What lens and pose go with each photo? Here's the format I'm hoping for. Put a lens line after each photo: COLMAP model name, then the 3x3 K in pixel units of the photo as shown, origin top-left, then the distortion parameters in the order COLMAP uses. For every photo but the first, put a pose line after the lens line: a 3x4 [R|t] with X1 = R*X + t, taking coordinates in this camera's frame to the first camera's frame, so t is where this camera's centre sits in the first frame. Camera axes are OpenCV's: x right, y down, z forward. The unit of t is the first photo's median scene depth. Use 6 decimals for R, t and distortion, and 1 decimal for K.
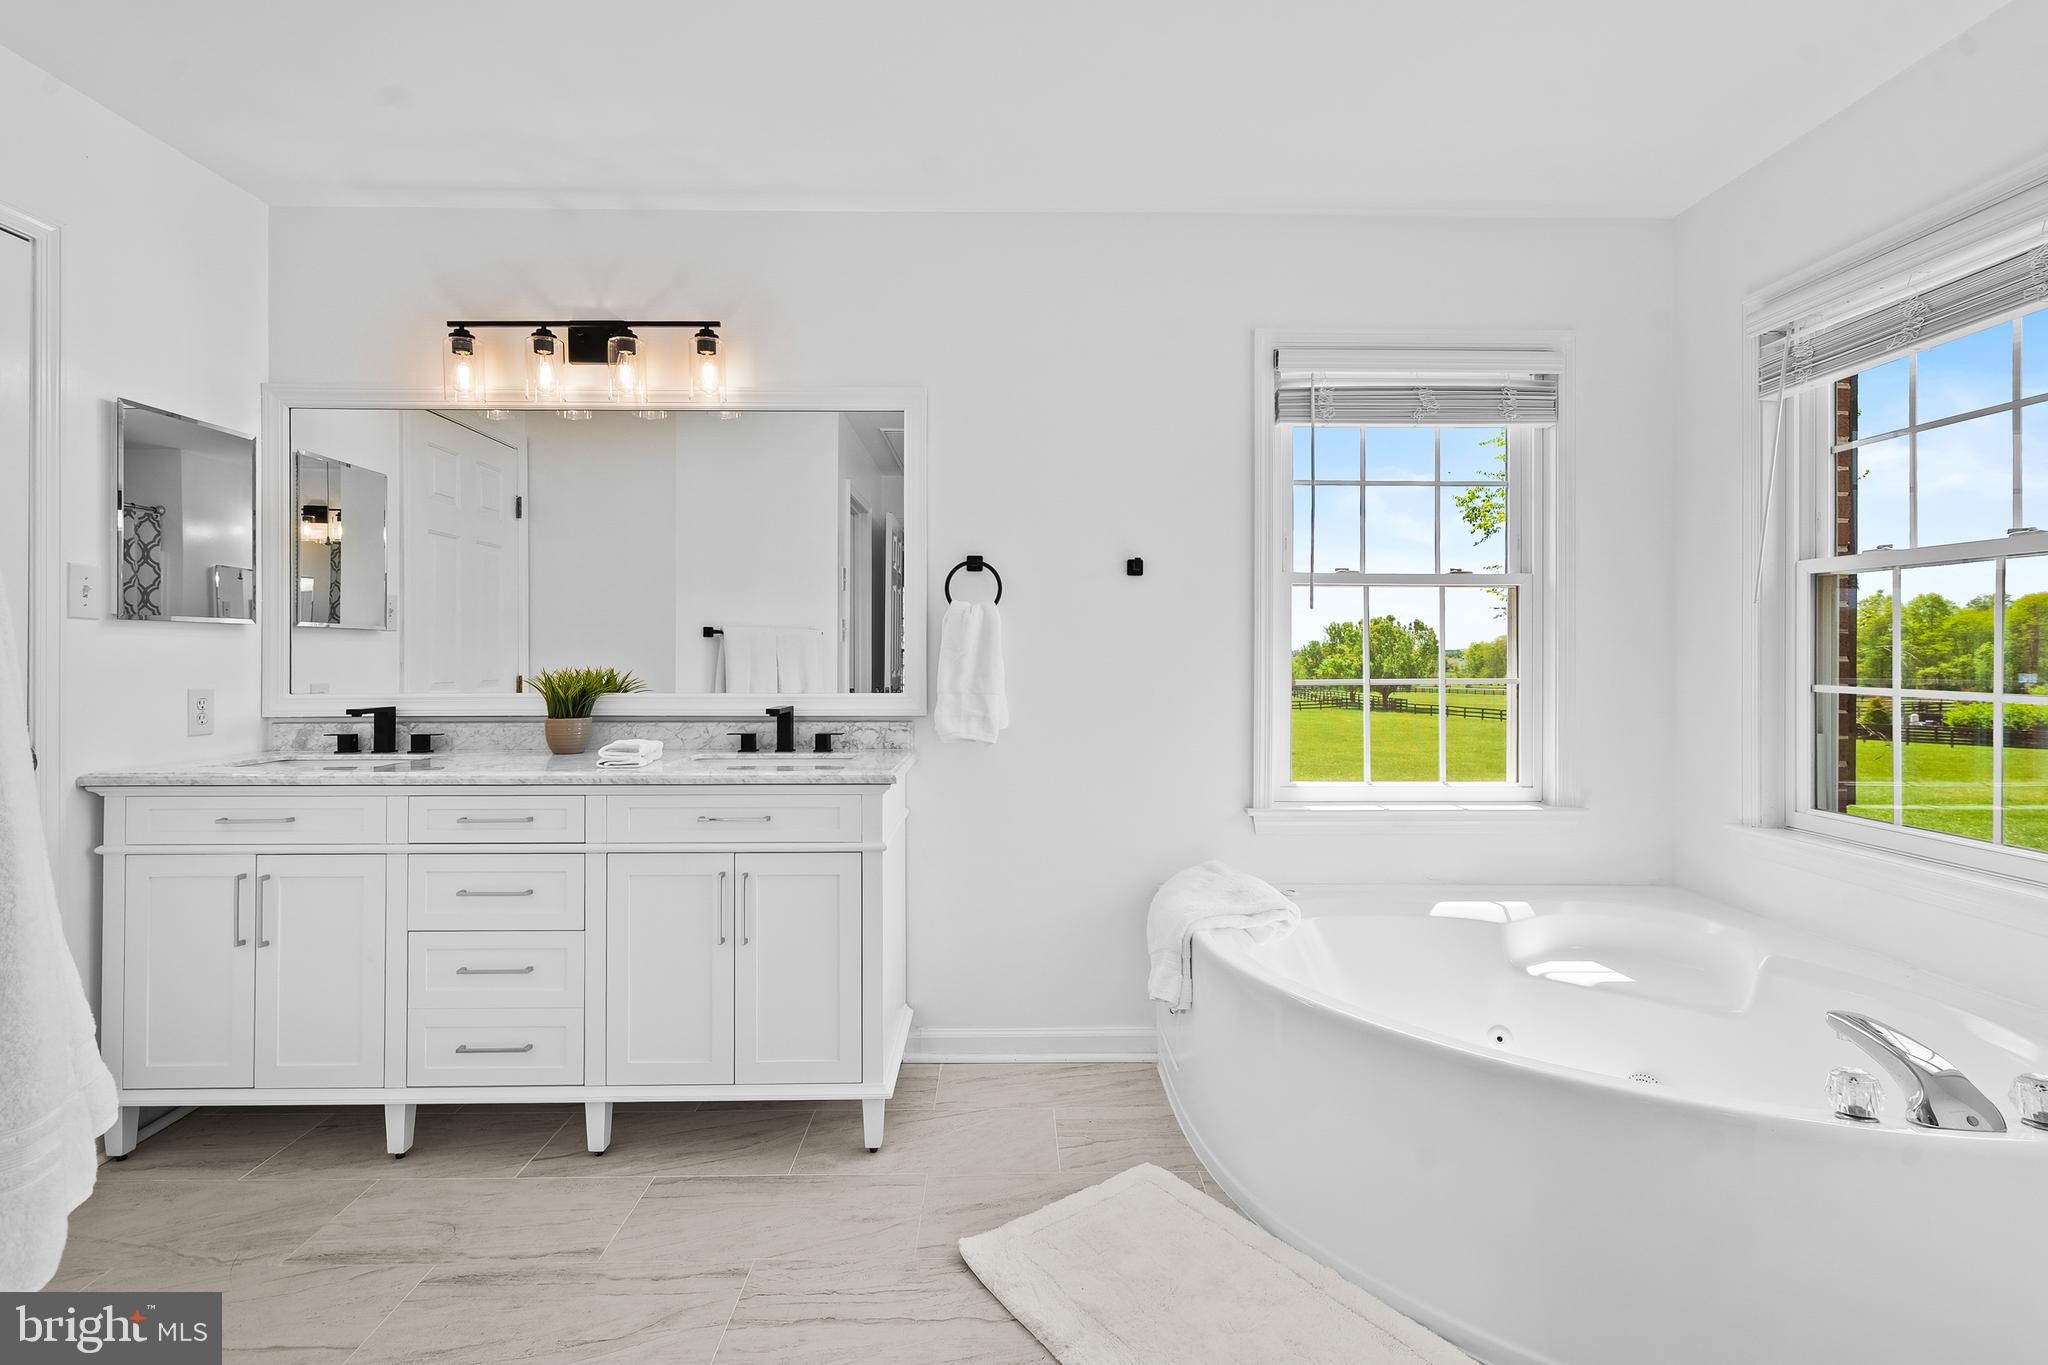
lens RADIAL K [[980.0, 0, 1013.4], [0, 980.0, 649.6], [0, 0, 1]] dist [-0.003276, 0.001228]
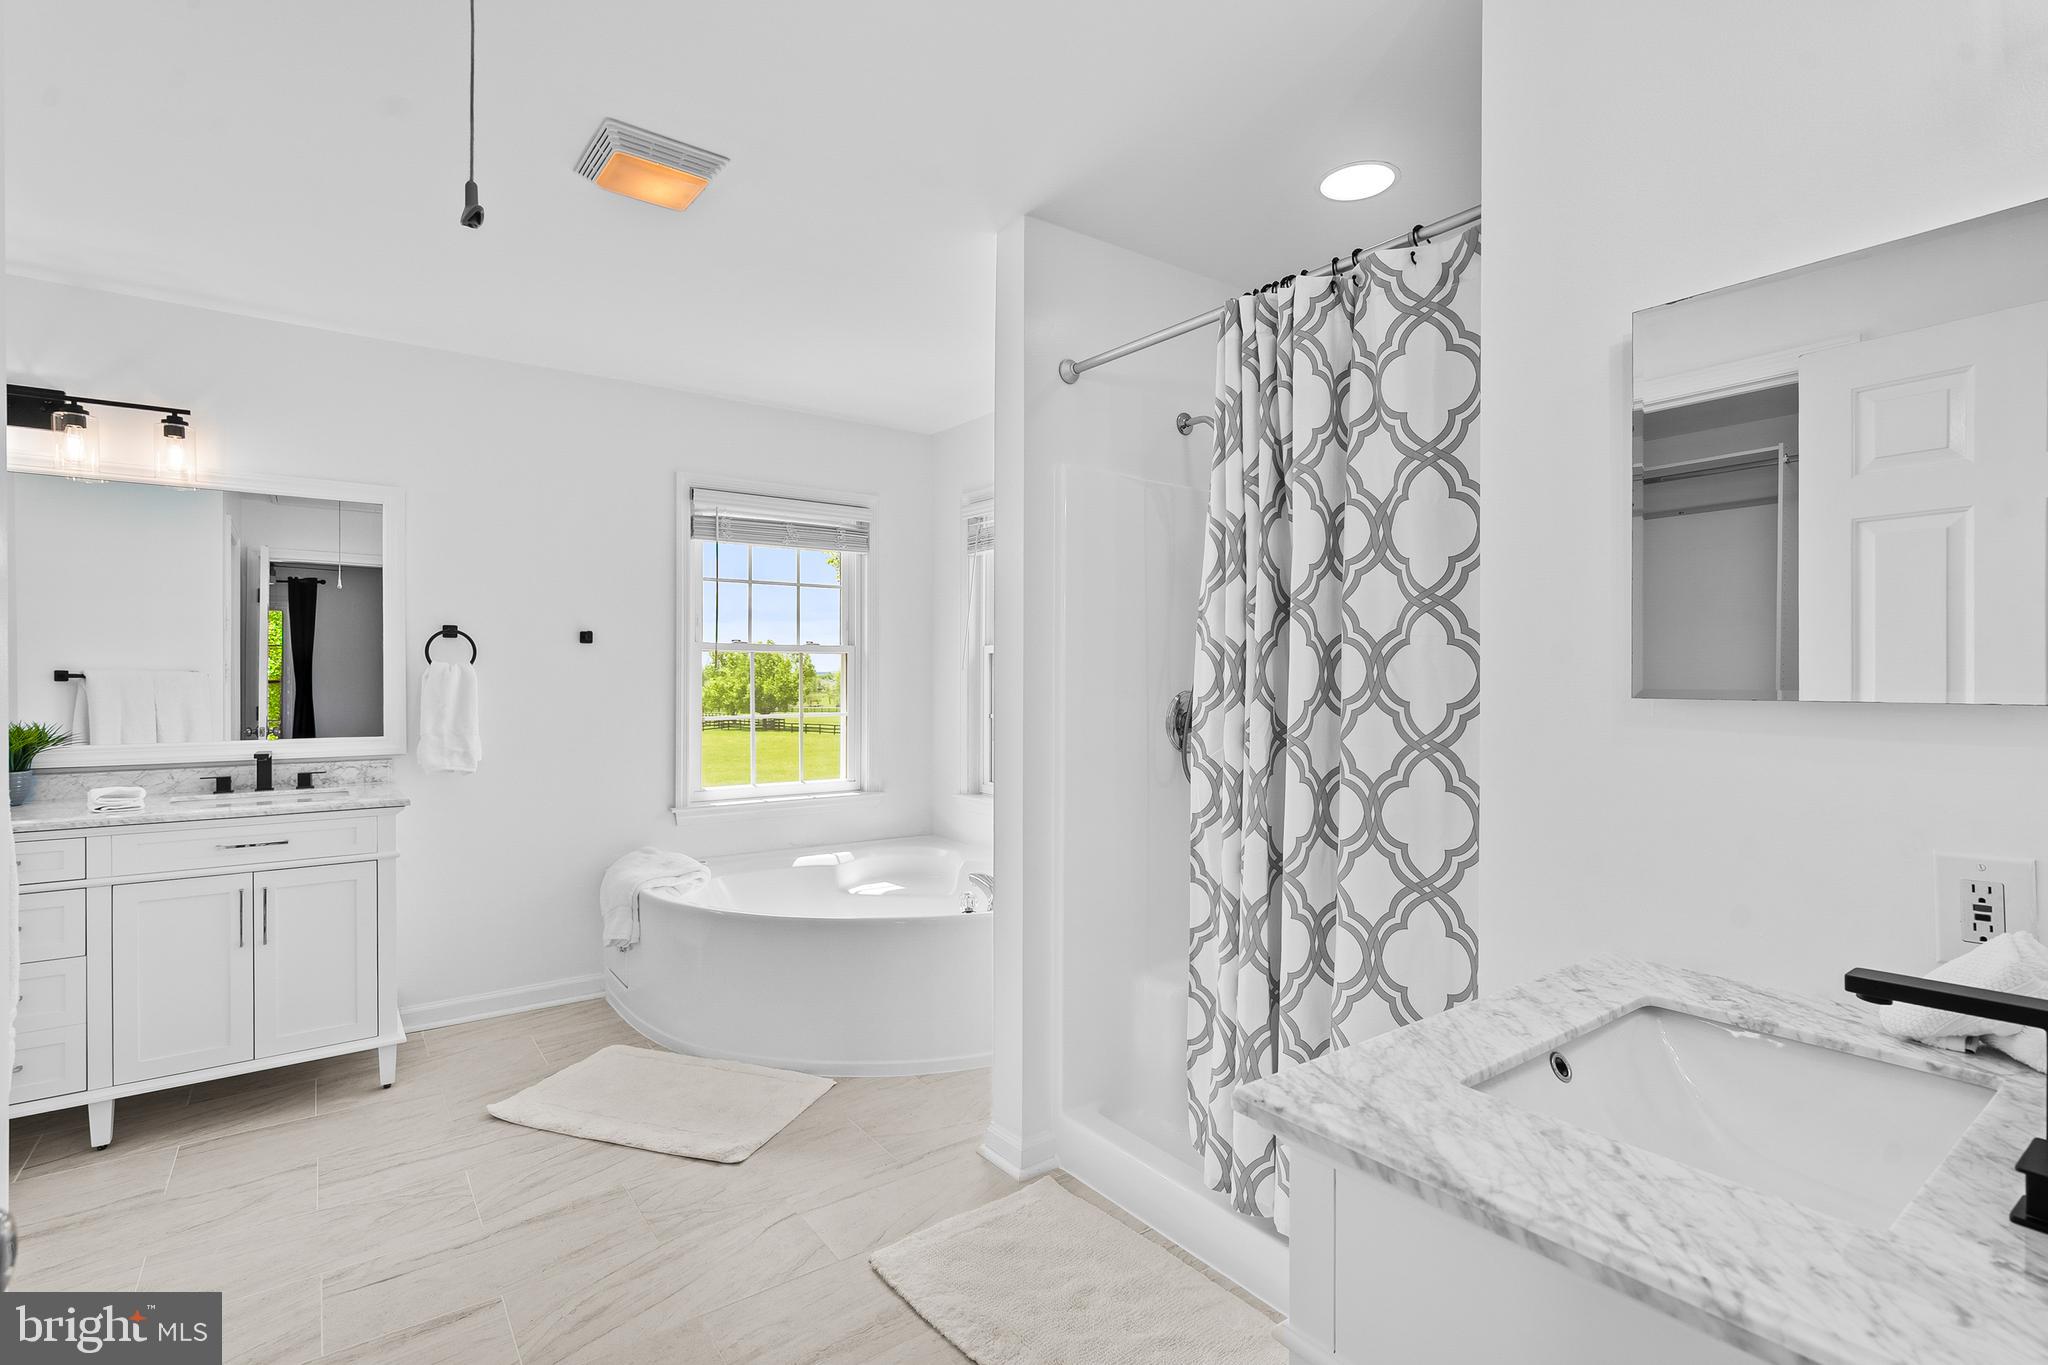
lens RADIAL K [[980.0, 0, 1030.2], [0, 980.0, 677.9], [0, 0, 1]] dist [-0.003276, 0.001228]
pose [[0.809874, -0.001409, 0.586602, -0.178974], [-0.002458, 0.999980, 0.005796, -0.038339], [-0.586599, -0.006136, 0.809855, -0.472392]]
